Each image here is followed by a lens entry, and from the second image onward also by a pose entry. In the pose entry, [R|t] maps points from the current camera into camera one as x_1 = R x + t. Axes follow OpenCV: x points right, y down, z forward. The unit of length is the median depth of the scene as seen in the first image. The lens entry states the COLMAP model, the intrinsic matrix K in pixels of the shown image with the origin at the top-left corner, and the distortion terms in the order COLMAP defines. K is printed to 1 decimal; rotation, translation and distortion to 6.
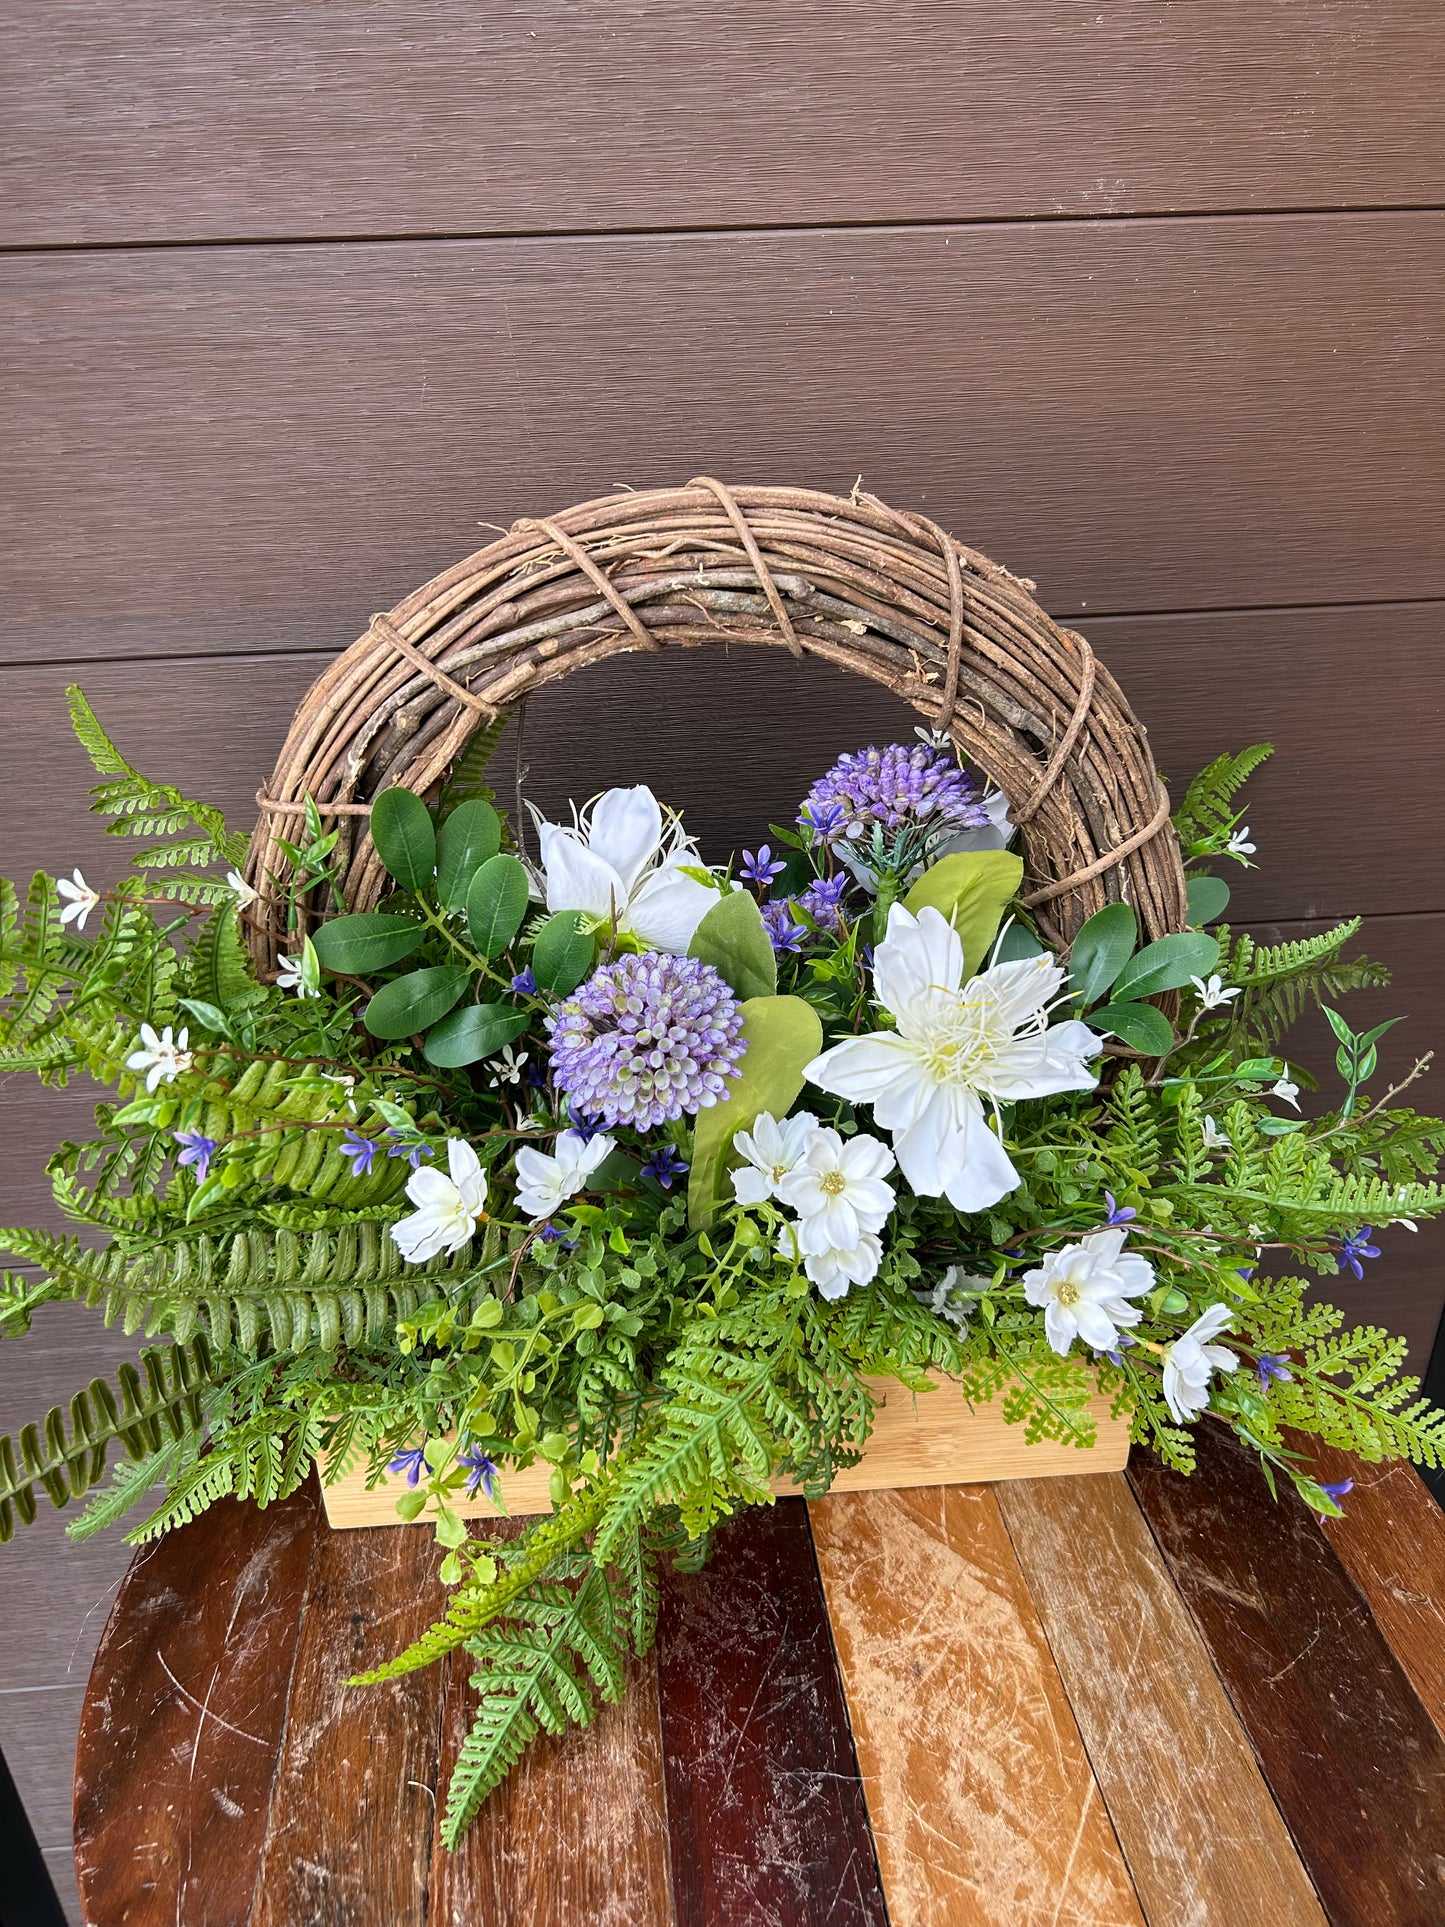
lens RADIAL K [[1533.7, 0, 715.8], [0, 1533.7, 934.7], [0, 0, 1]] dist [0.008576, -0.033102]
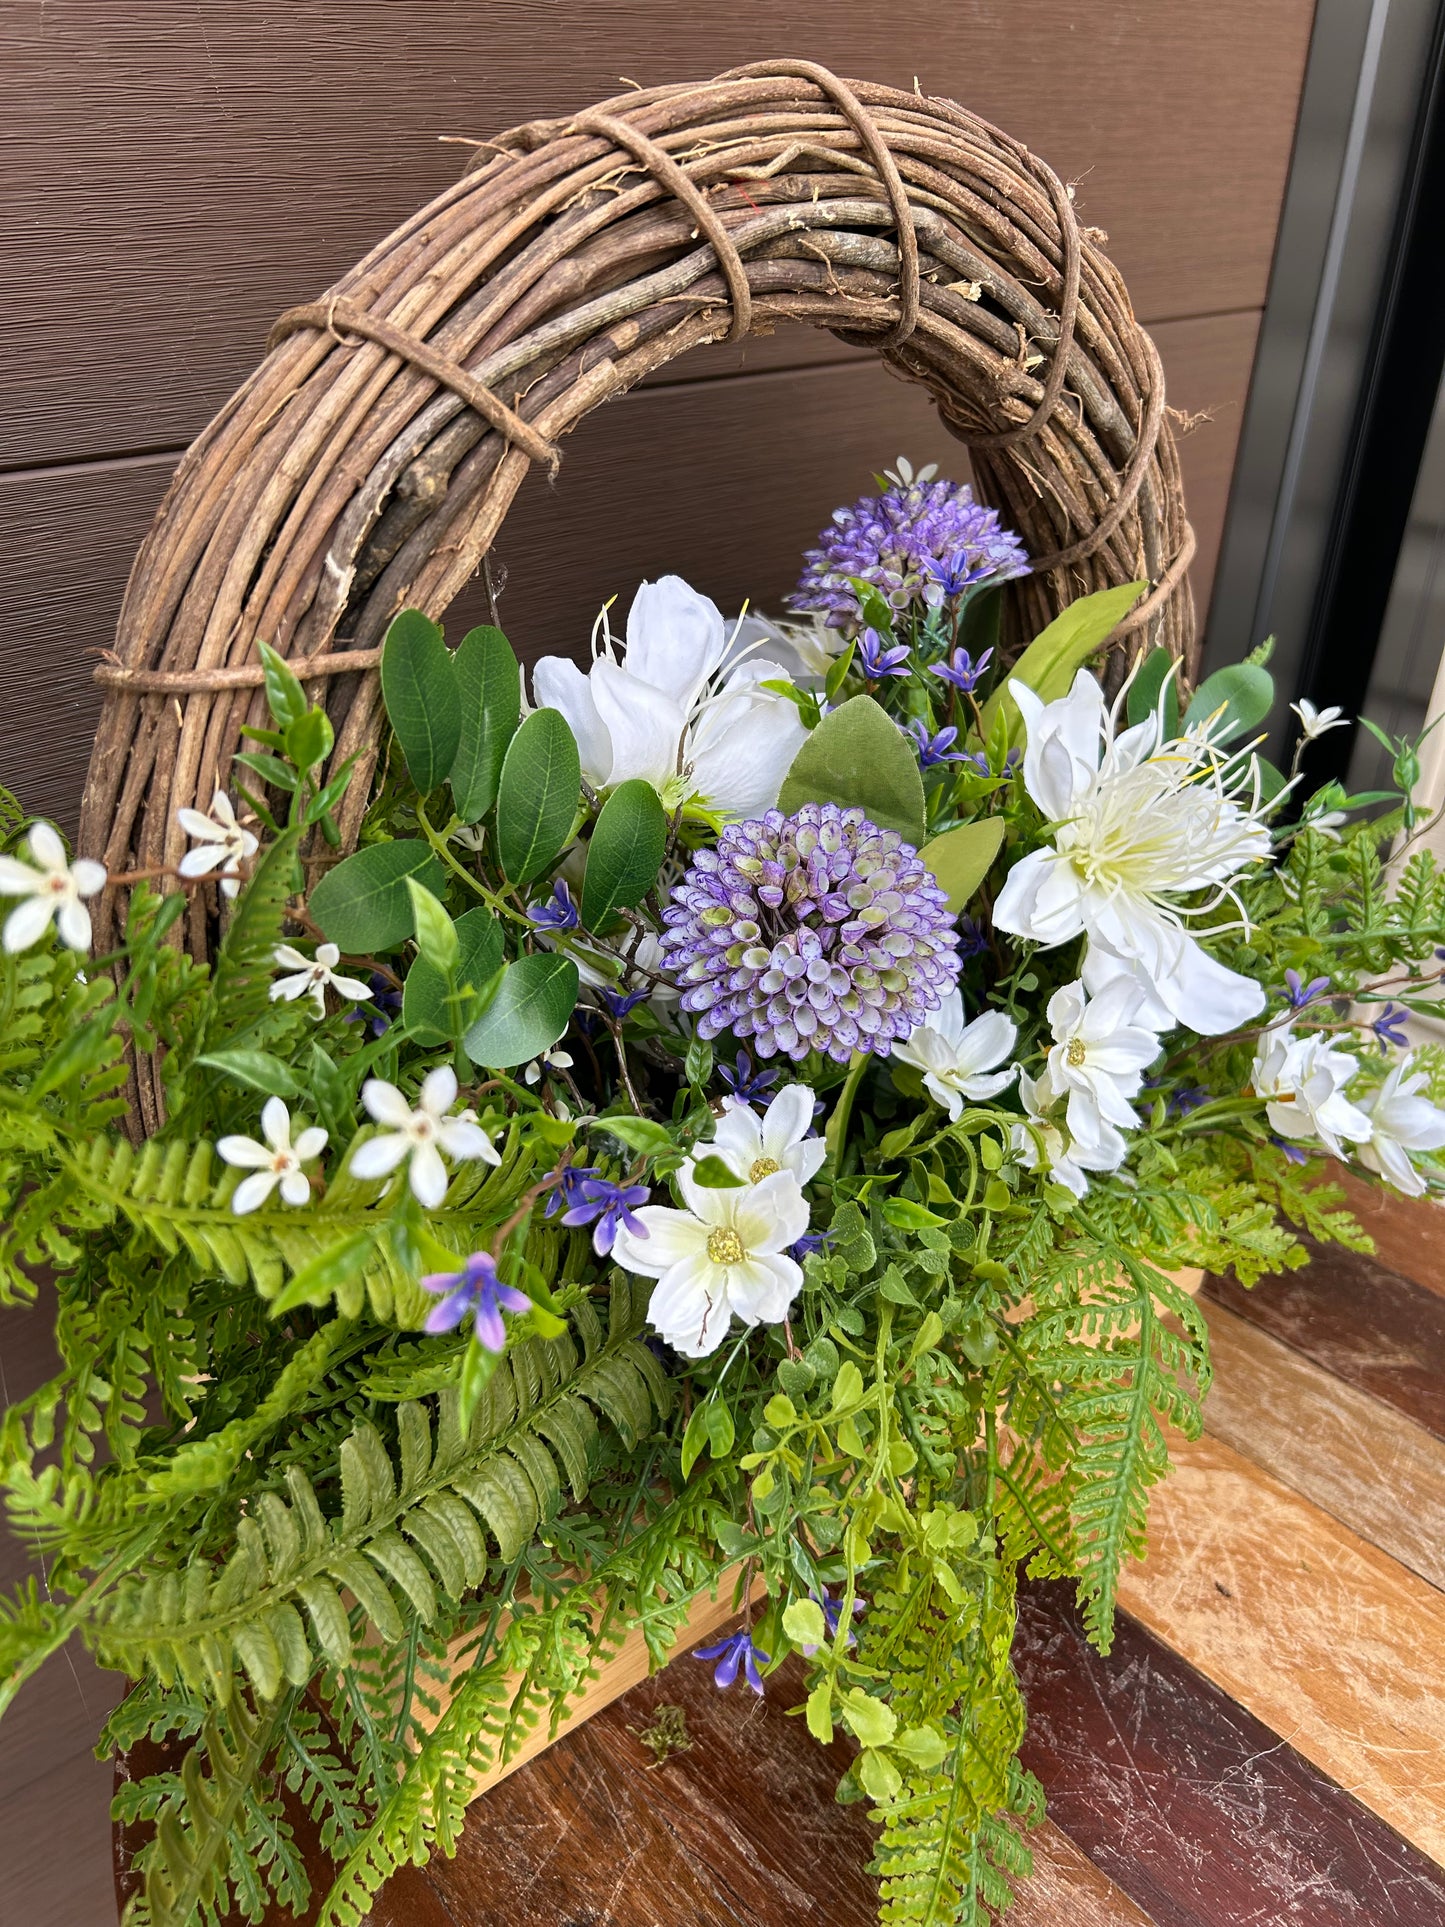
lens RADIAL K [[1533.7, 0, 680.0], [0, 1533.7, 966.9], [0, 0, 1]] dist [0.008576, -0.033102]
pose [[0.823650, -0.255663, 0.506199, -0.457452], [0.229390, 0.966528, 0.114912, -0.008695], [-0.518634, 0.021470, 0.854727, 0.461300]]
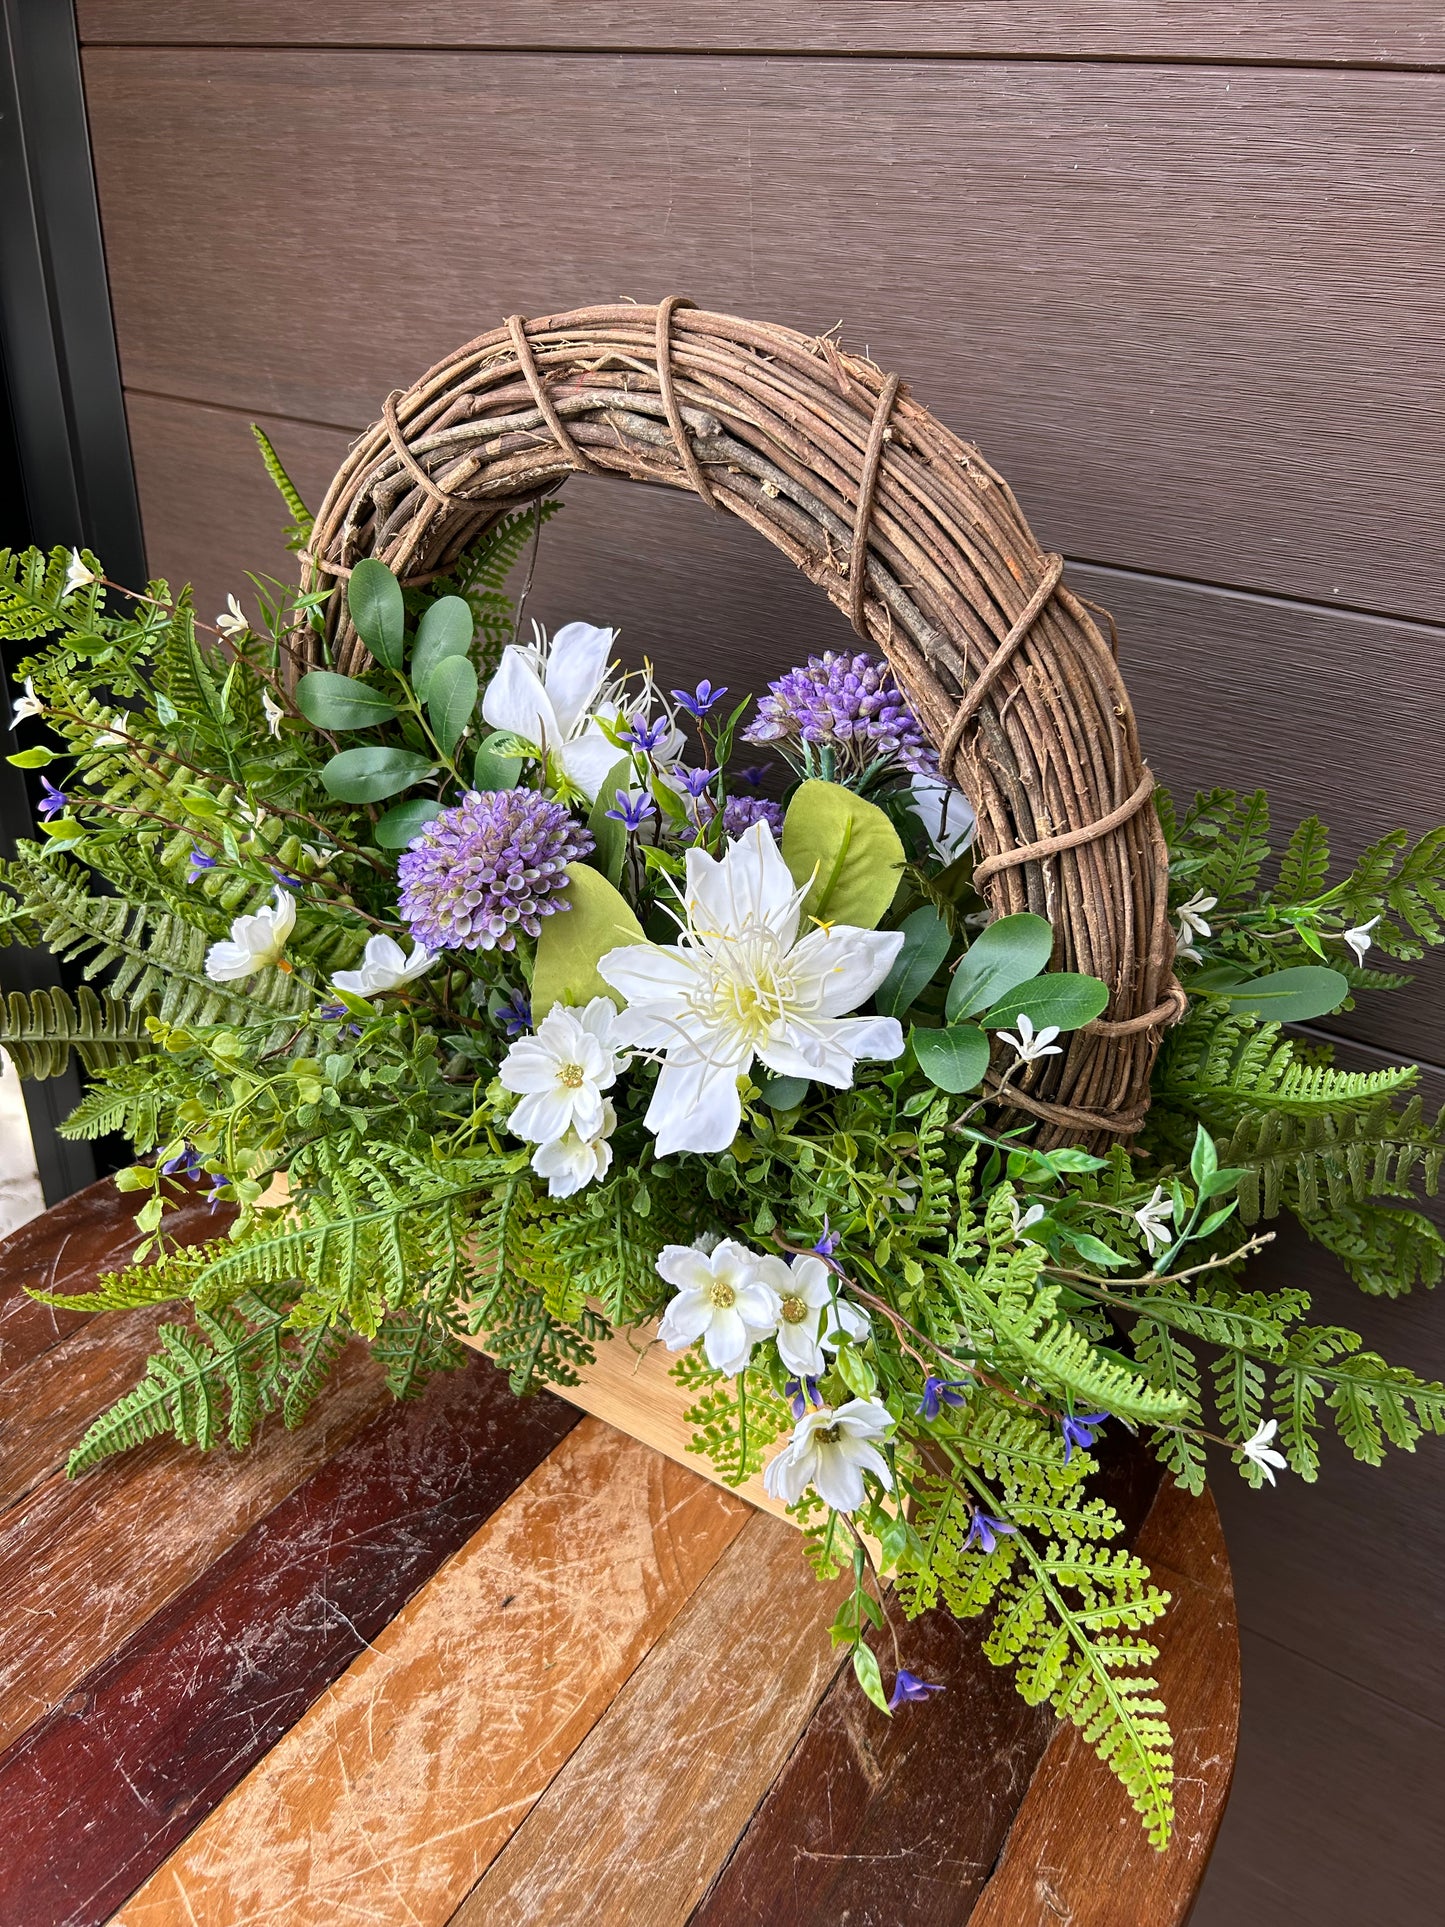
lens RADIAL K [[1533.7, 0, 688.6], [0, 1533.7, 965.4], [0, 0, 1]] dist [0.008576, -0.033102]
pose [[0.778439, 0.345273, -0.524232, 0.605505], [-0.327057, 0.935913, 0.130766, -0.045209], [0.535786, 0.069661, 0.841476, 0.257615]]
